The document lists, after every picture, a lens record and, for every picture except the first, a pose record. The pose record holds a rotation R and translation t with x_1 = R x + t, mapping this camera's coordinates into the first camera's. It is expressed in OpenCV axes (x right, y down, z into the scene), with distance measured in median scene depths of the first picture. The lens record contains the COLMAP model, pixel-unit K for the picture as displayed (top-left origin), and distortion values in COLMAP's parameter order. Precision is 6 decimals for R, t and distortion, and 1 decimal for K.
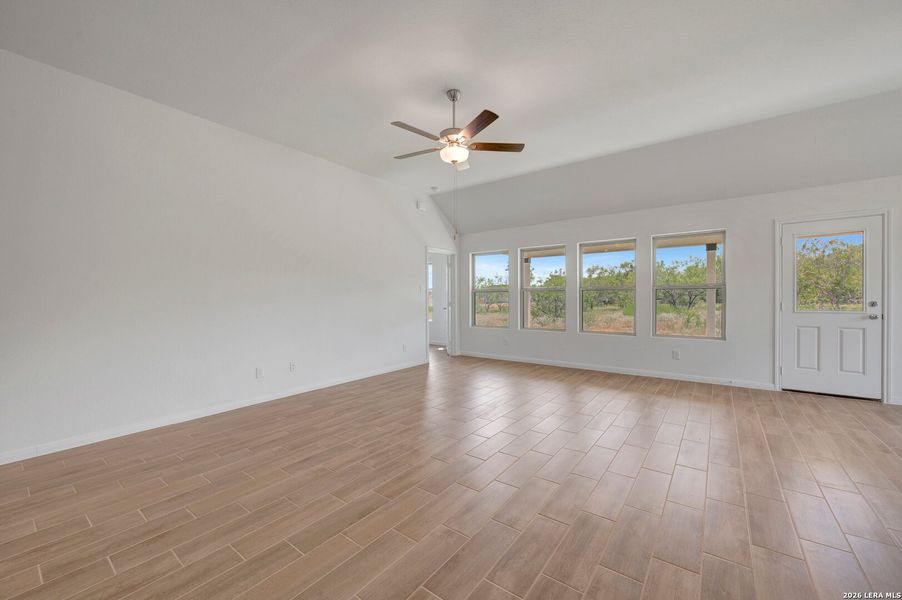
lens RADIAL K [[356.4, 0, 453.3], [0, 356.4, 299.1], [0, 0, 1]] dist [0.000904, -0.000268]
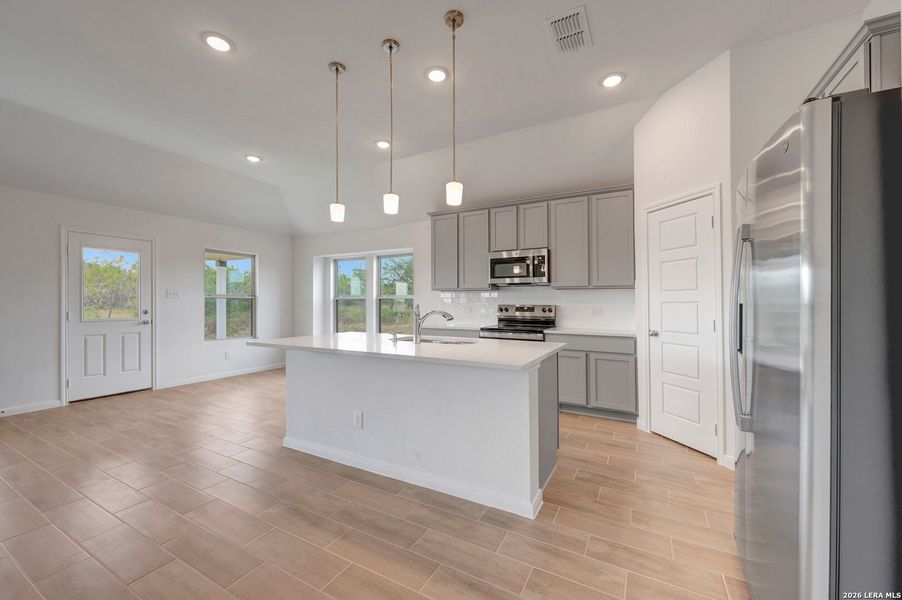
lens RADIAL K [[356.4, 0, 452.5], [0, 356.4, 305.0], [0, 0, 1]] dist [0.000904, -0.000268]
pose [[-0.141261, 0.002743, 0.989969, -0.176140], [0.006682, 0.999976, -0.001817, -0.001243], [-0.989950, 0.006358, -0.141276, 0.106576]]
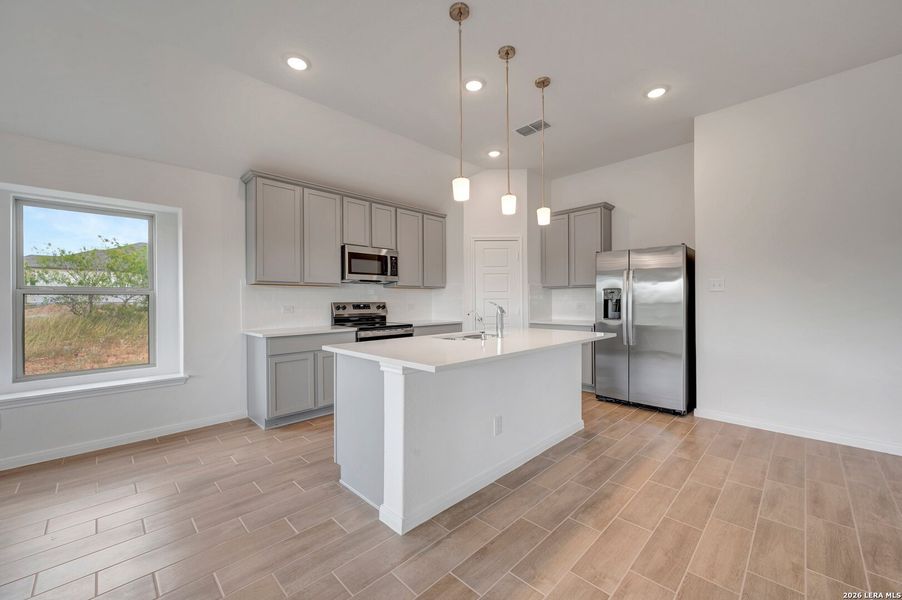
lens RADIAL K [[356.4, 0, 451.9], [0, 356.4, 300.1], [0, 0, 1]] dist [0.000904, -0.000268]
pose [[-0.989816, 0.013378, 0.141723, 0.420288], [0.014576, 0.999866, 0.007423, -0.012116], [-0.141605, 0.009414, -0.989879, 0.728547]]
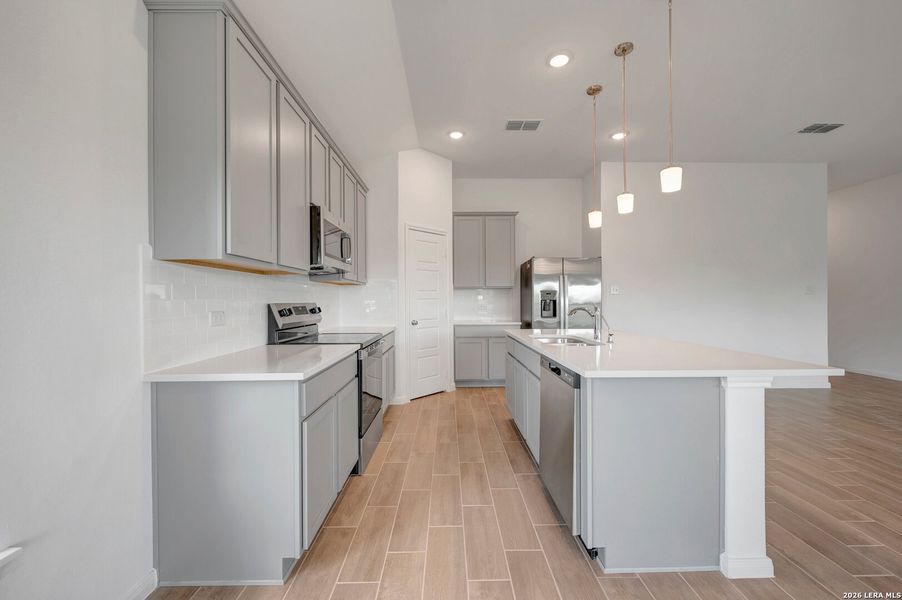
lens RADIAL K [[356.4, 0, 455.7], [0, 356.4, 300.0], [0, 0, 1]] dist [0.000904, -0.000268]
pose [[-0.787651, 0.008645, -0.616062, 0.994914], [0.003979, 0.999952, 0.008946, -0.012118], [0.616109, 0.004595, -0.787647, 0.413178]]
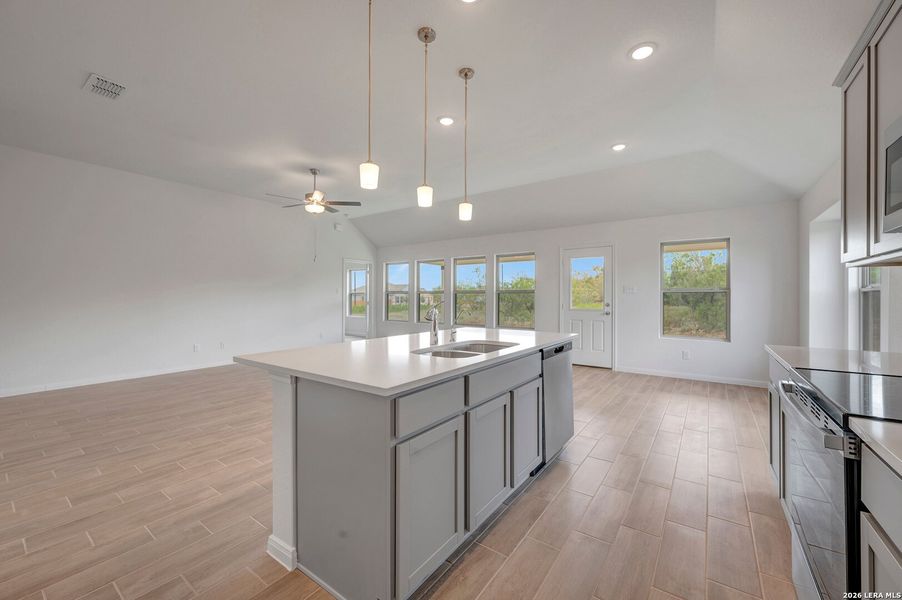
lens RADIAL K [[356.4, 0, 455.4], [0, 356.4, 294.3], [0, 0, 1]] dist [0.000904, -0.000268]
pose [[0.999690, 0.010617, 0.022526, 0.439560], [-0.010293, 0.999843, -0.014455, -0.002522], [-0.022676, 0.014219, 0.999642, -0.442196]]
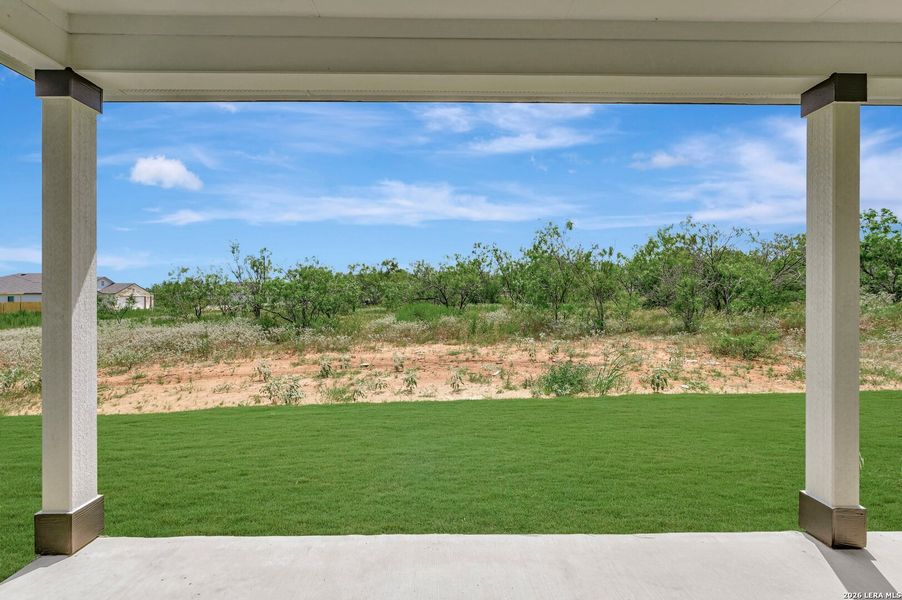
lens RADIAL K [[356.4, 0, 447.0], [0, 356.4, 297.8], [0, 0, 1]] dist [0.000904, -0.000268]
pose [[0.804868, 0.004184, 0.593440, 0.513051], [-0.001519, 0.999986, -0.004990, 0.008797], [-0.593452, 0.003115, 0.804863, 1.457813]]
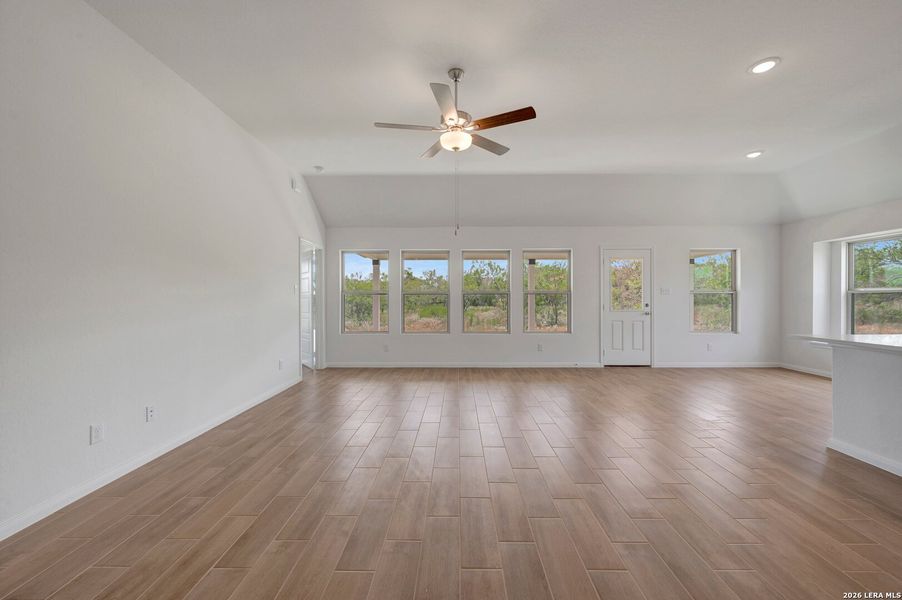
lens RADIAL K [[356.4, 0, 452.5], [0, 356.4, 299.3], [0, 0, 1]] dist [0.000904, -0.000268]
pose [[0.807824, 0.005414, 0.589398, -0.391299], [0.000318, 0.999954, -0.009621, 0.001764], [-0.589423, 0.007959, 0.807785, 0.207341]]
